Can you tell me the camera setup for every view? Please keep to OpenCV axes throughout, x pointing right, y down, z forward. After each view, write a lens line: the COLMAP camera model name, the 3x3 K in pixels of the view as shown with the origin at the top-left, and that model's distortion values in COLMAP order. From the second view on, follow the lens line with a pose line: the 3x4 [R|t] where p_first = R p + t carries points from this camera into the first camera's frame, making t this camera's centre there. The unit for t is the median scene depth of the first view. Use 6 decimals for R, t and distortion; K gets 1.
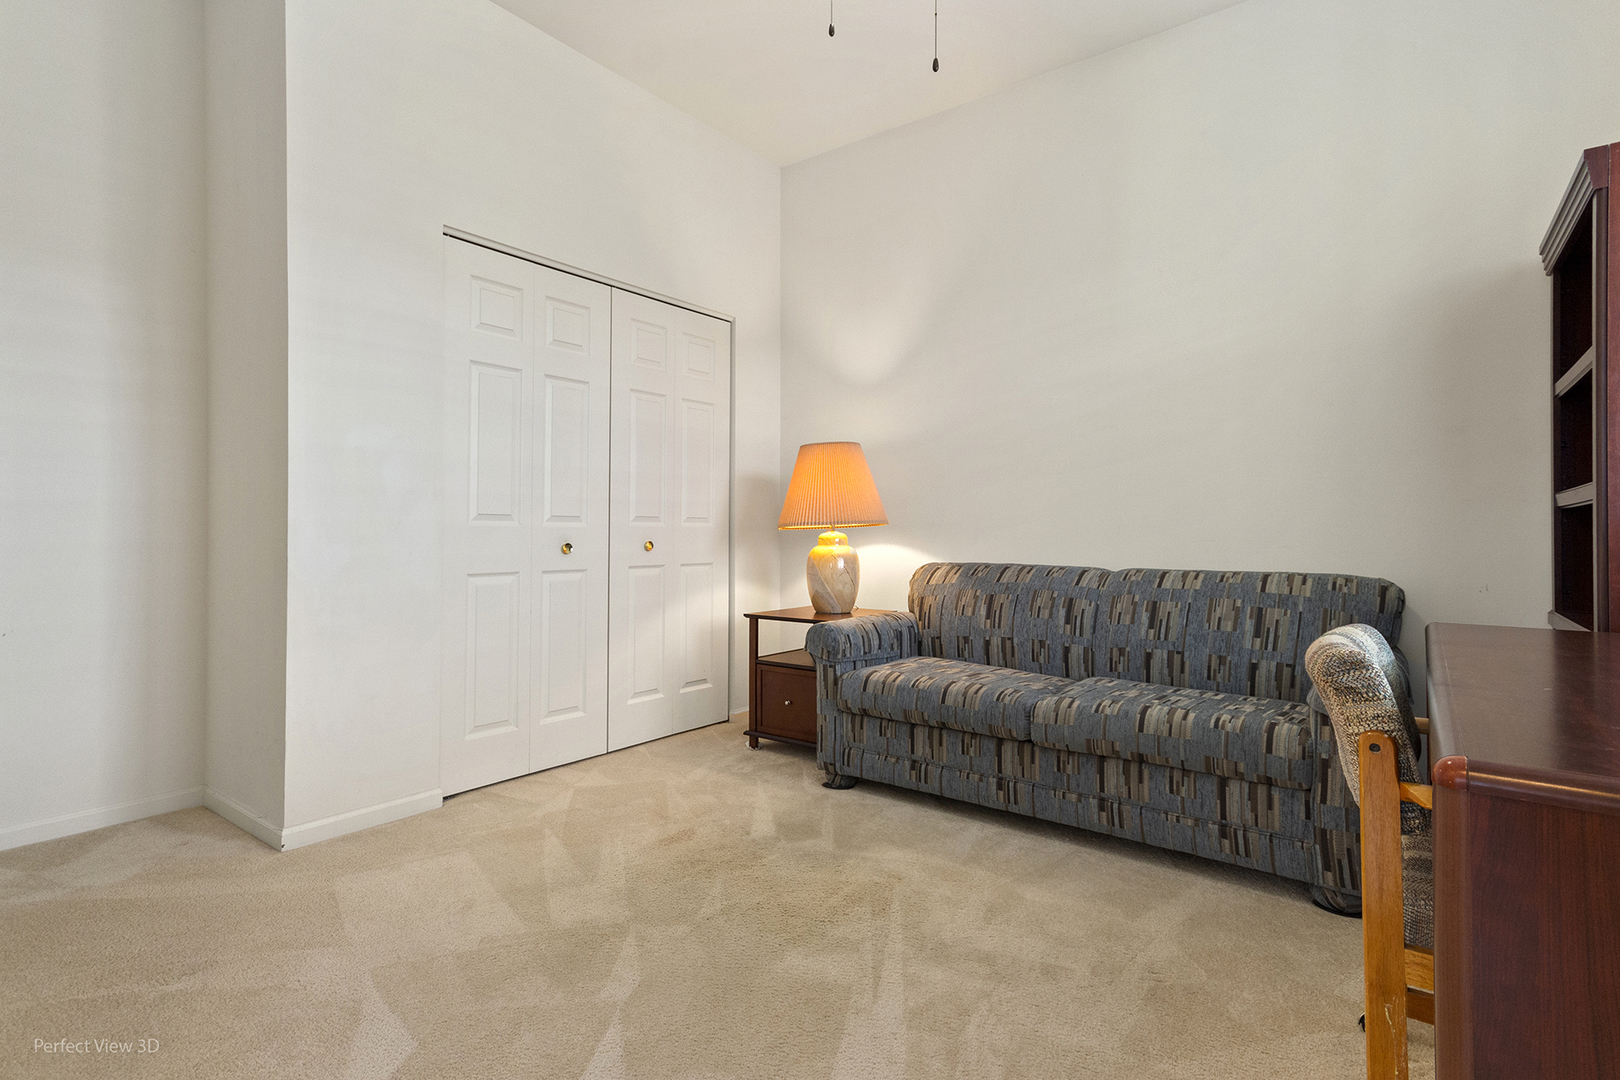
lens RADIAL K [[796.7, 0, 822.2], [0, 796.7, 531.3], [0, 0, 1]] dist [0.004650, 0.000470]
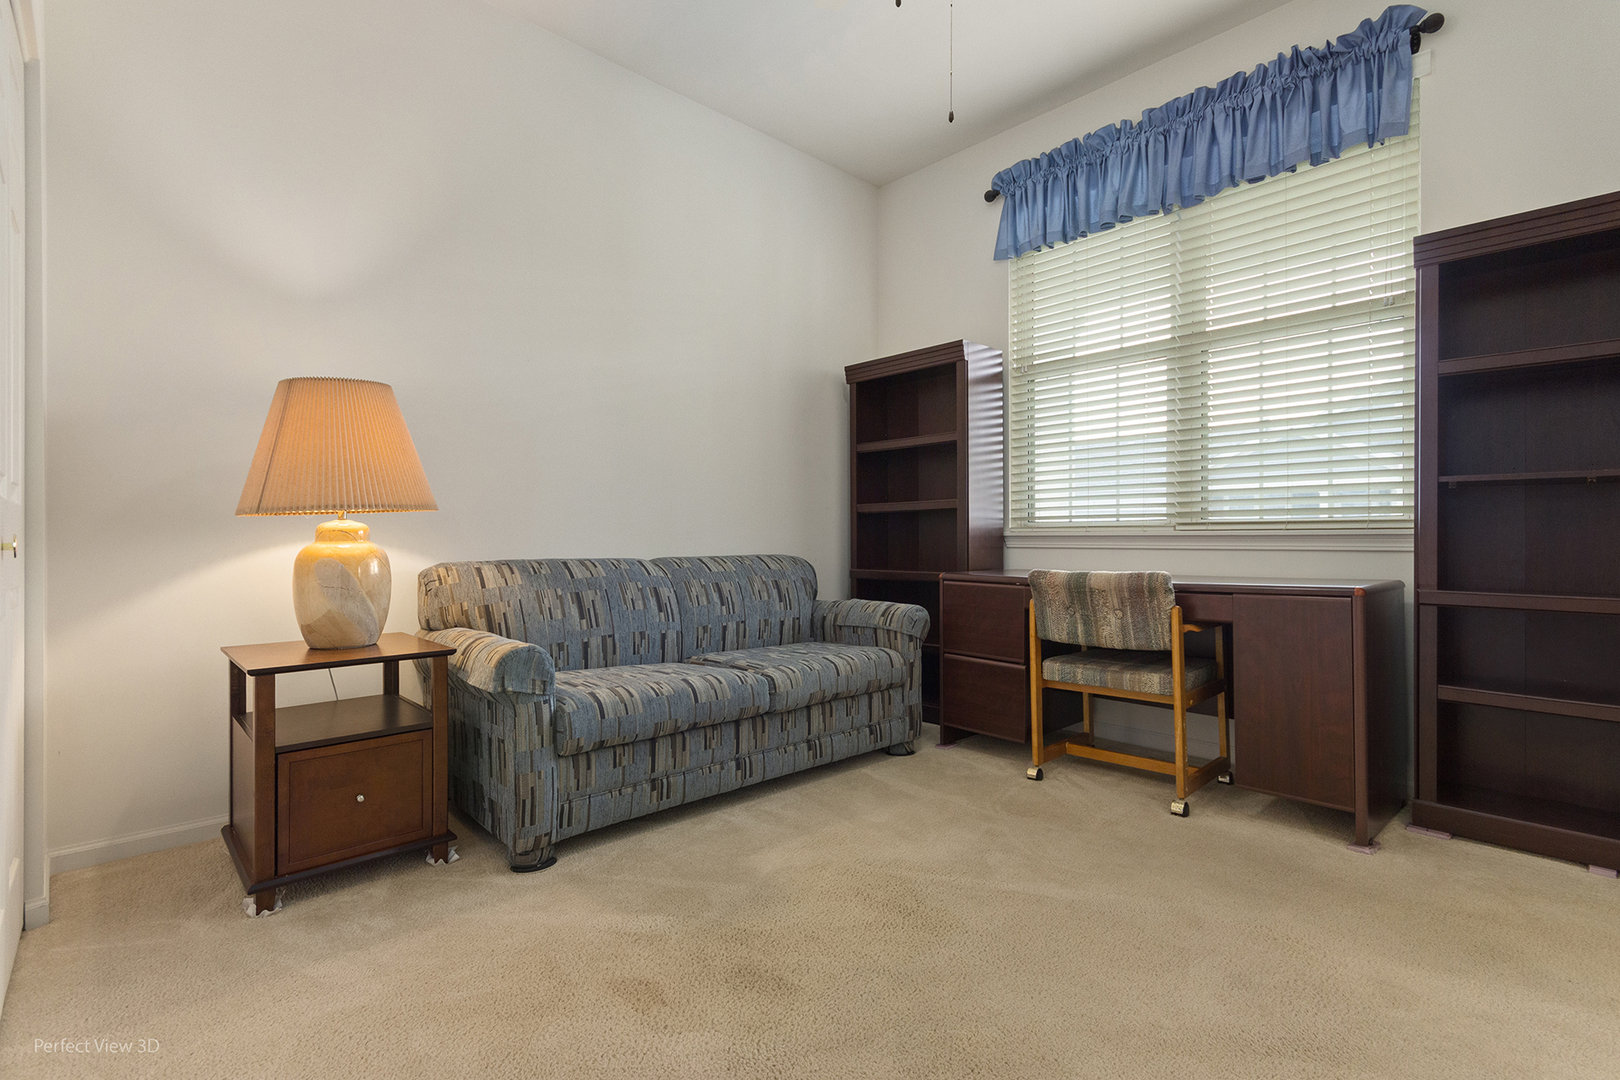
lens RADIAL K [[747.0, 0, 812.4], [0, 747.0, 544.6], [0, 0, 1]] dist [0.003761, 0.002494]
pose [[0.177080, -0.009714, 0.984148, -0.661034], [0.005347, 0.999946, 0.008908, 0.022378], [-0.984182, 0.003685, 0.177123, 0.681275]]
